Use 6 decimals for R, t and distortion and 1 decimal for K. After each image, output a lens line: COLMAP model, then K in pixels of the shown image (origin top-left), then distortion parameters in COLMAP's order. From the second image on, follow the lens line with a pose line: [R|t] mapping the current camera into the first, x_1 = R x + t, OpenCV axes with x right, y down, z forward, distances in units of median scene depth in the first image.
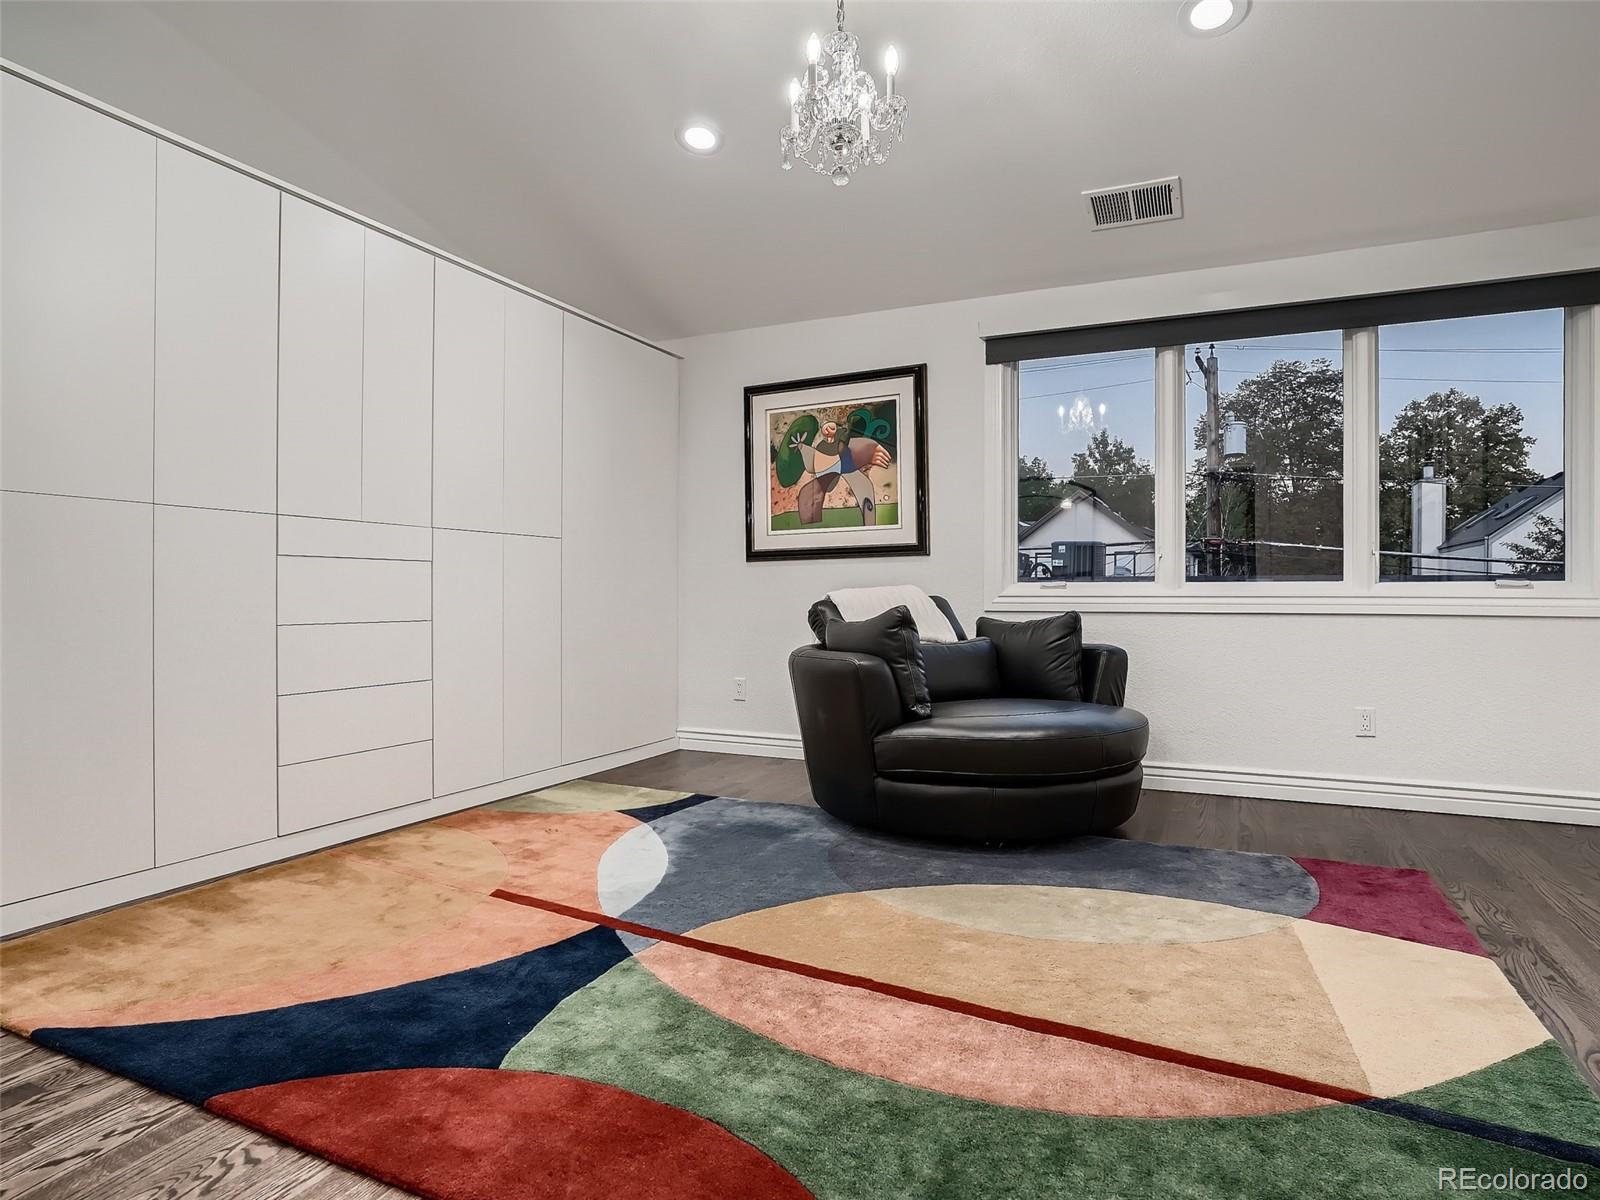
lens RADIAL K [[888.6, 0, 801.0], [0, 888.6, 600.3], [0, 0, 1]] dist [-0.001332, 0.002764]
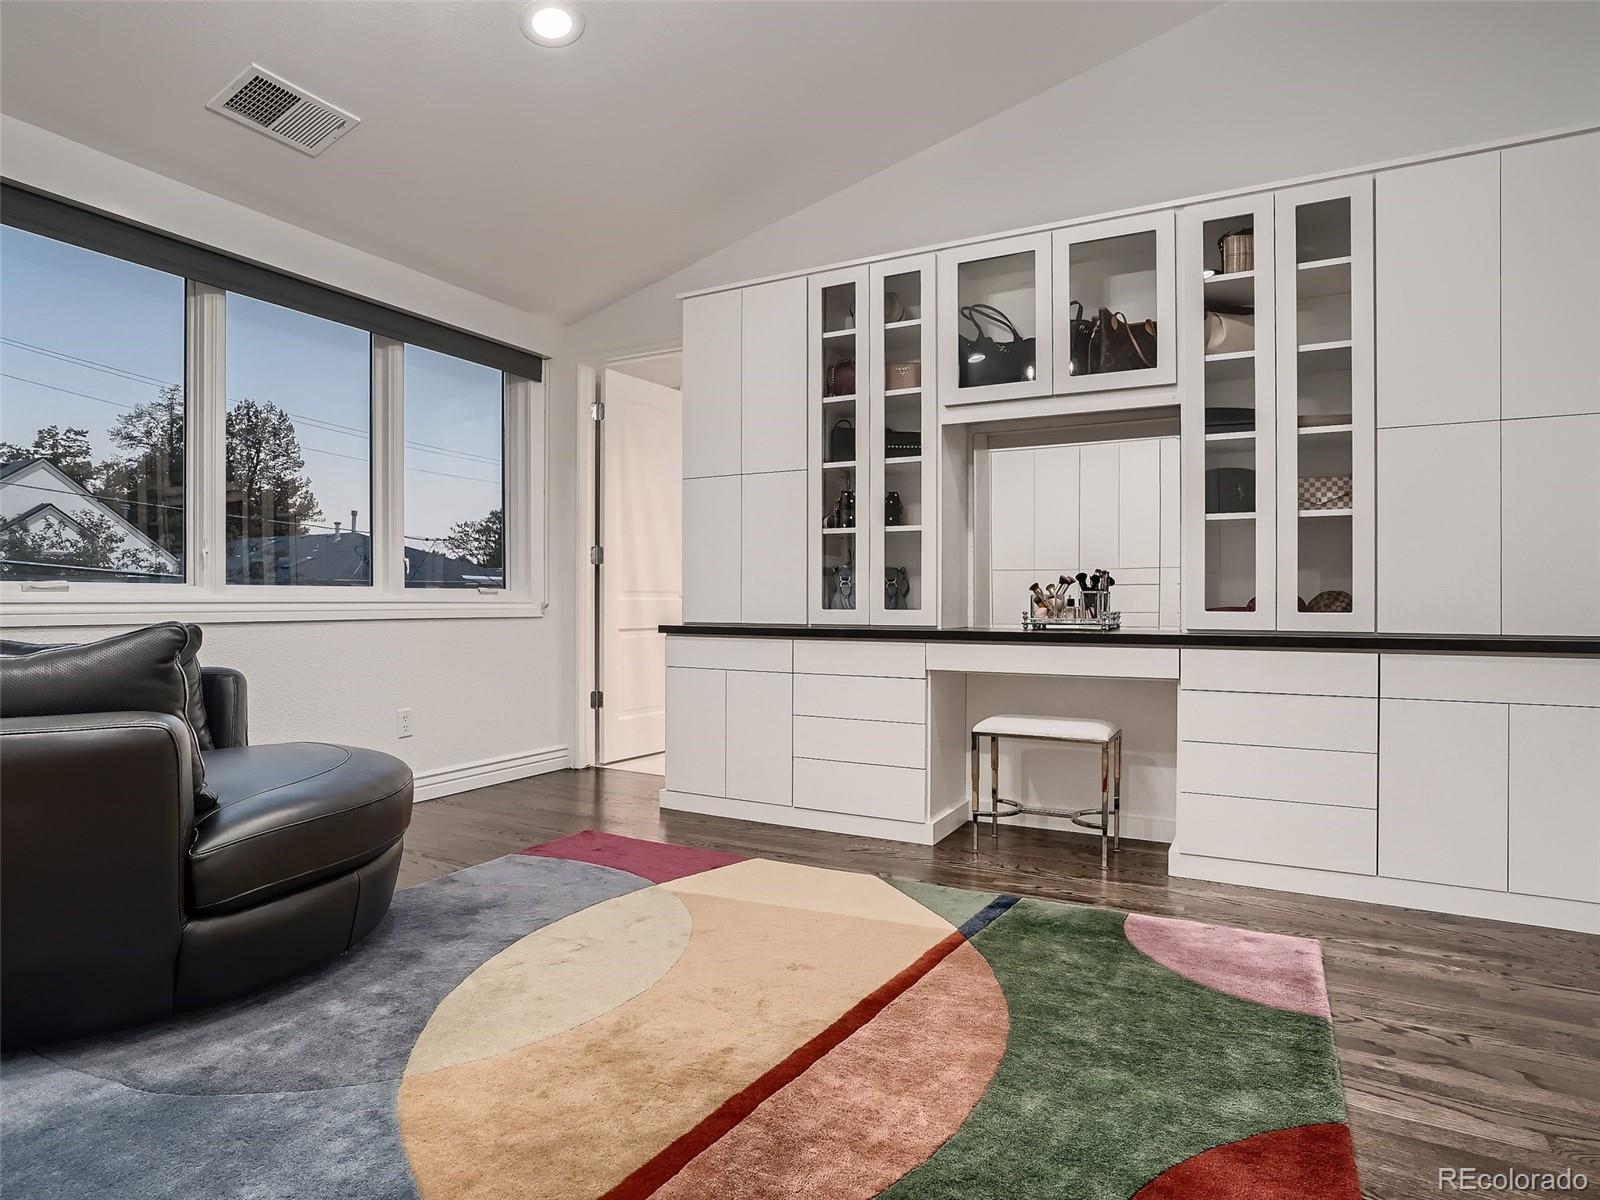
lens RADIAL K [[888.6, 0, 800.5], [0, 888.6, 608.3], [0, 0, 1]] dist [-0.001332, 0.002764]
pose [[0.053383, 0.000089, 0.998574, -0.459951], [-0.012392, 0.999923, 0.000574, -0.005972], [-0.998497, -0.012405, 0.053380, 0.581224]]
